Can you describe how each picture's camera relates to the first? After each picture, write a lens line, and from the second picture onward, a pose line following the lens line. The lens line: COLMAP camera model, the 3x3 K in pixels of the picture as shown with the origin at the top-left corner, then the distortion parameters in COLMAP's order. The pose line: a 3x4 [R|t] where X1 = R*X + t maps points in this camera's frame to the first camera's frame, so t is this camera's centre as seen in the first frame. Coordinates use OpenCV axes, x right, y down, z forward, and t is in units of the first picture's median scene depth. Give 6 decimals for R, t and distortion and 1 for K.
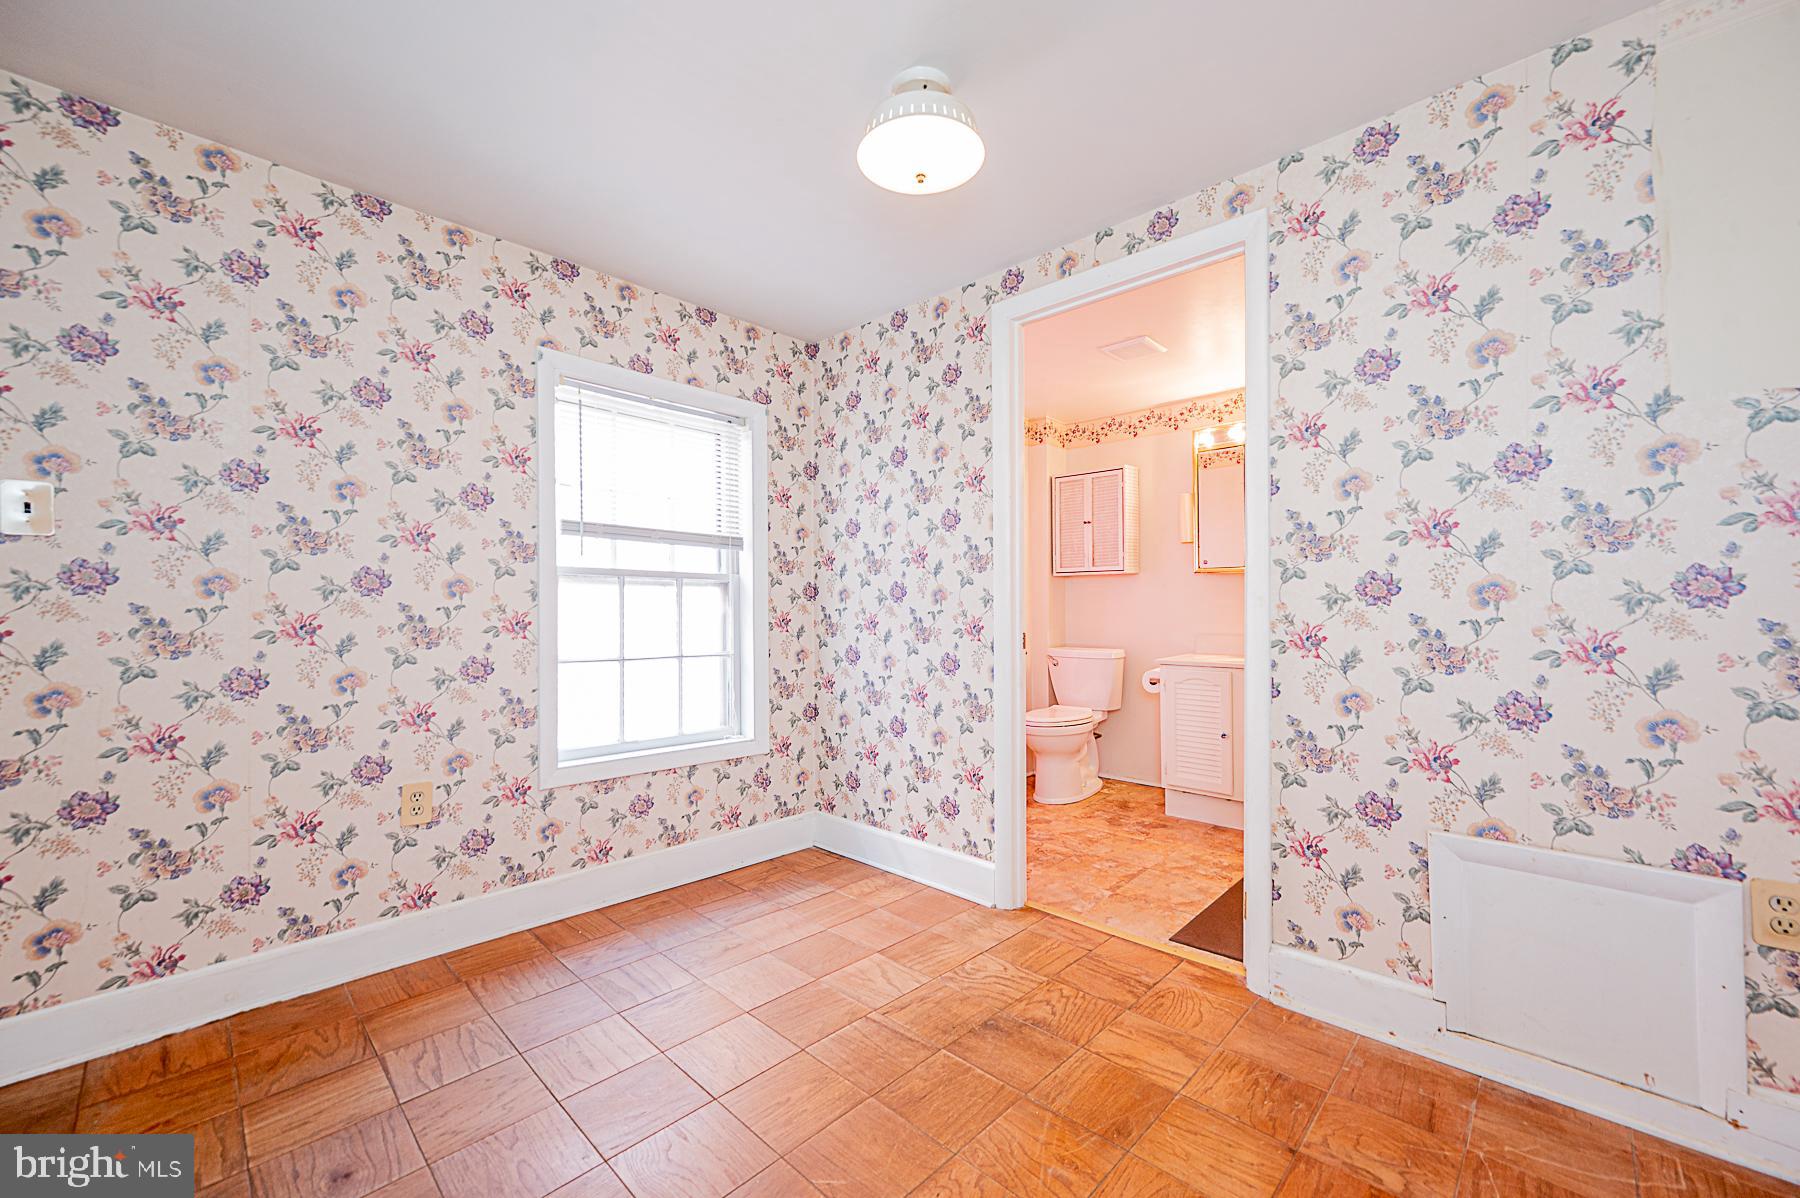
lens RADIAL K [[715.8, 0, 886.7], [0, 715.8, 603.2], [0, 0, 1]] dist [-0.001452, -0.000689]
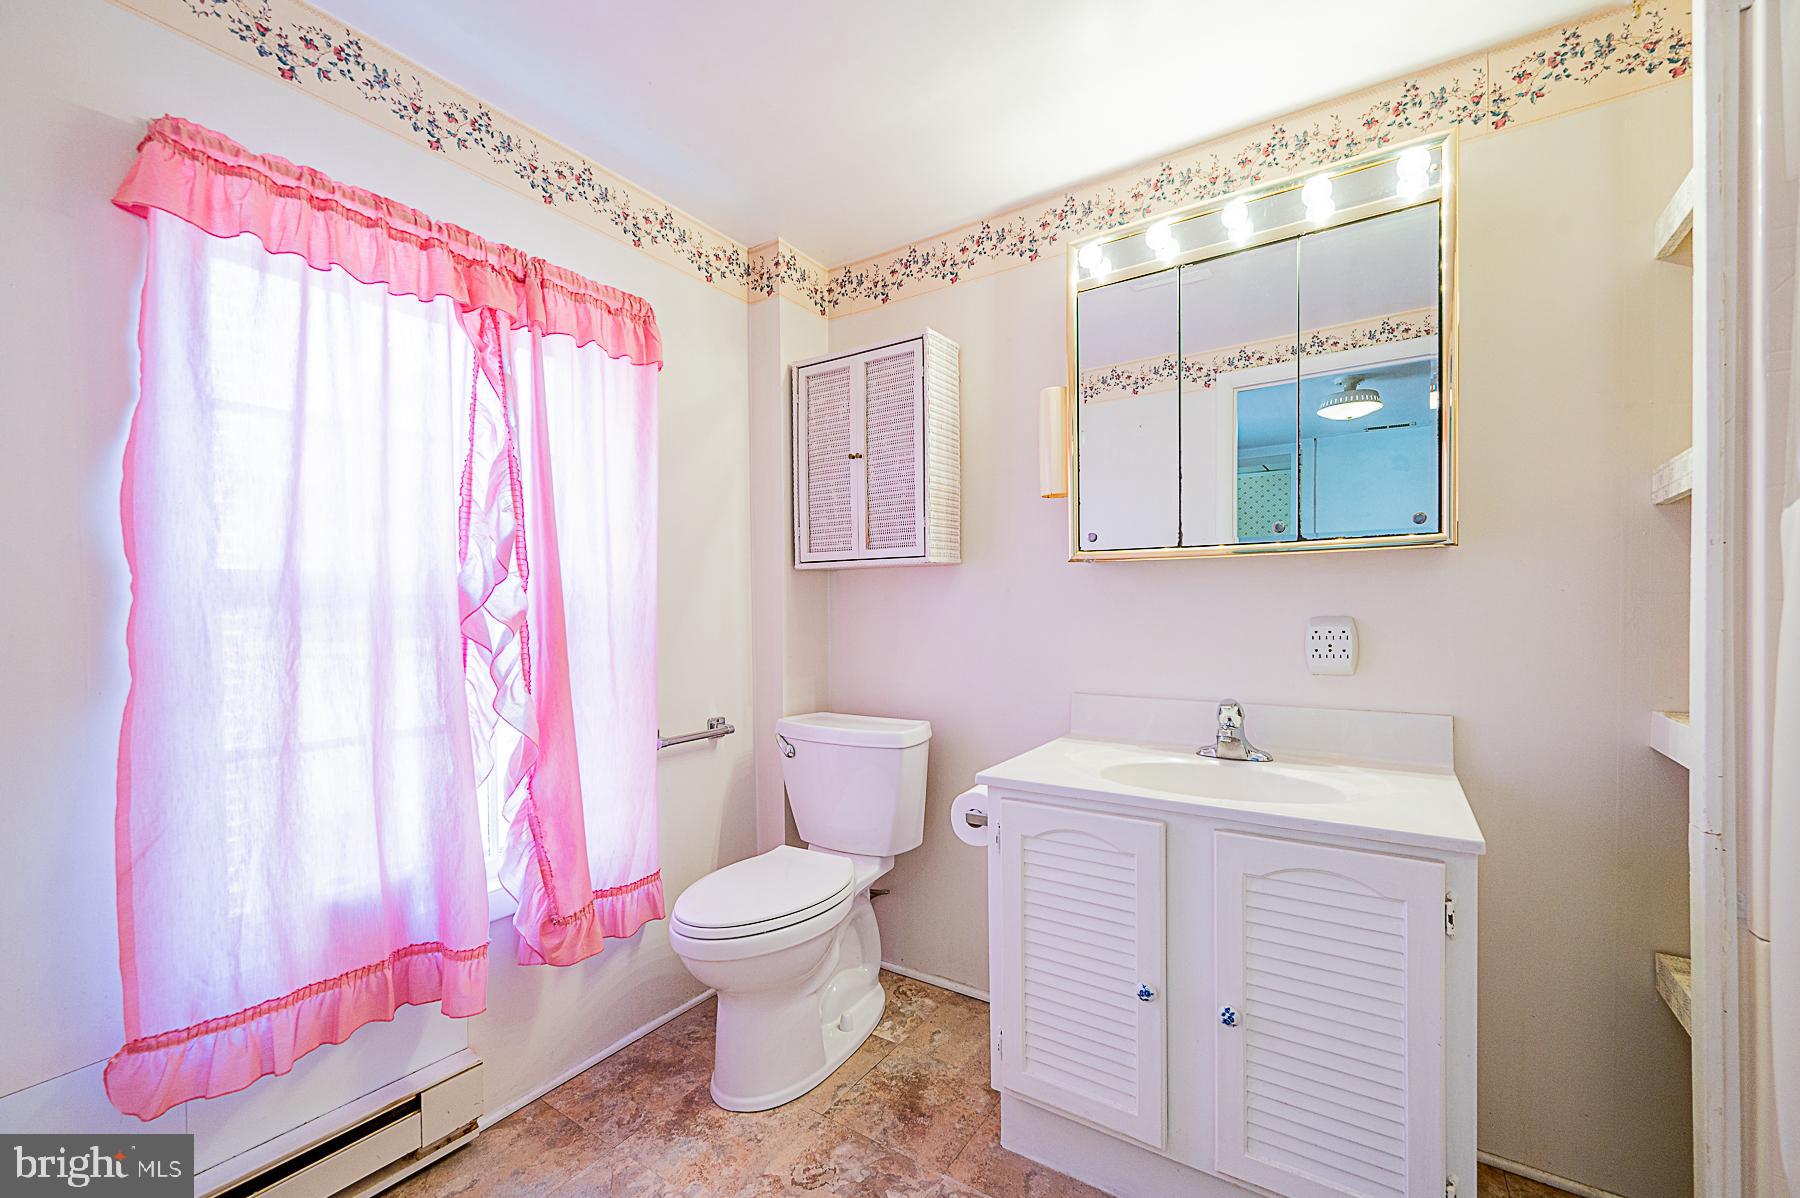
lens RADIAL K [[715.8, 0, 899.5], [0, 715.8, 625.2], [0, 0, 1]] dist [-0.001452, -0.000689]
pose [[0.982893, -0.000412, 0.184177, 0.223856], [-0.002025, 0.999913, 0.013046, -0.006945], [-0.184166, -0.013196, 0.982807, 0.532014]]
